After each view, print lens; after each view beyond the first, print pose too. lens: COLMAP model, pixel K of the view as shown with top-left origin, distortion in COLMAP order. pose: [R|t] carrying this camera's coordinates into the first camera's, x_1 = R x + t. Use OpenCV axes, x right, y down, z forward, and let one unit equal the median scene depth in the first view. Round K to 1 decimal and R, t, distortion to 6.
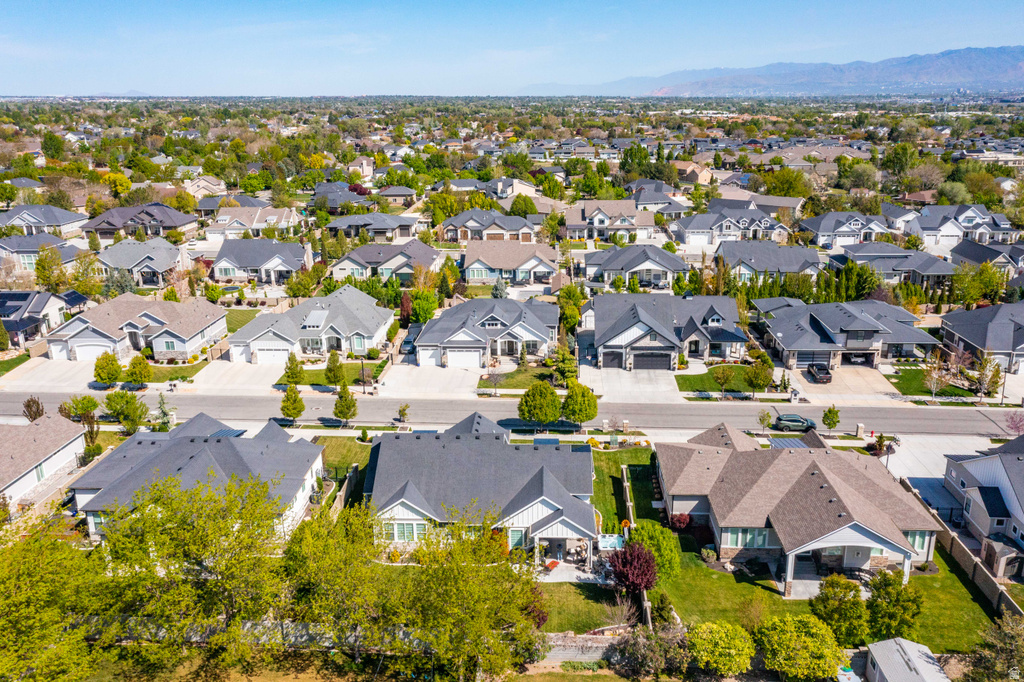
lens RADIAL K [[865.1, 0, 512.0], [0, 865.1, 341.0], [0, 0, 1]] dist [0.002420, 0.000008]
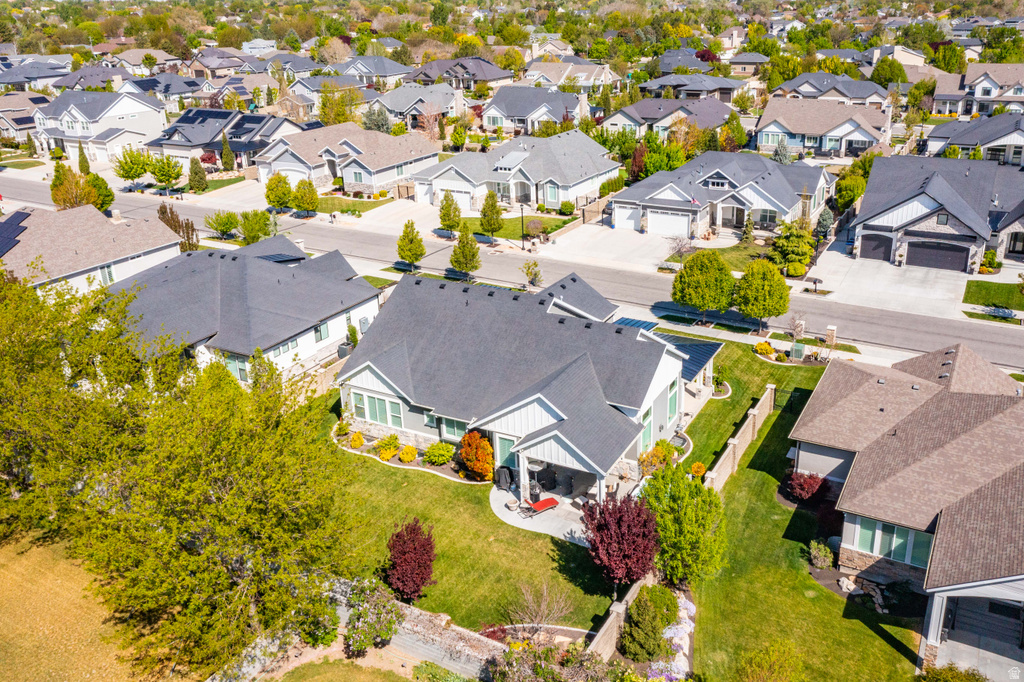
lens RADIAL K [[865.1, 0, 512.0], [0, 865.1, 341.0], [0, 0, 1]] dist [0.002420, 0.000008]
pose [[0.892761, 0.159641, -0.421298, 0.158692], [-0.112344, 0.984460, 0.134972, 0.034347], [0.436298, -0.073168, 0.896823, 0.250873]]
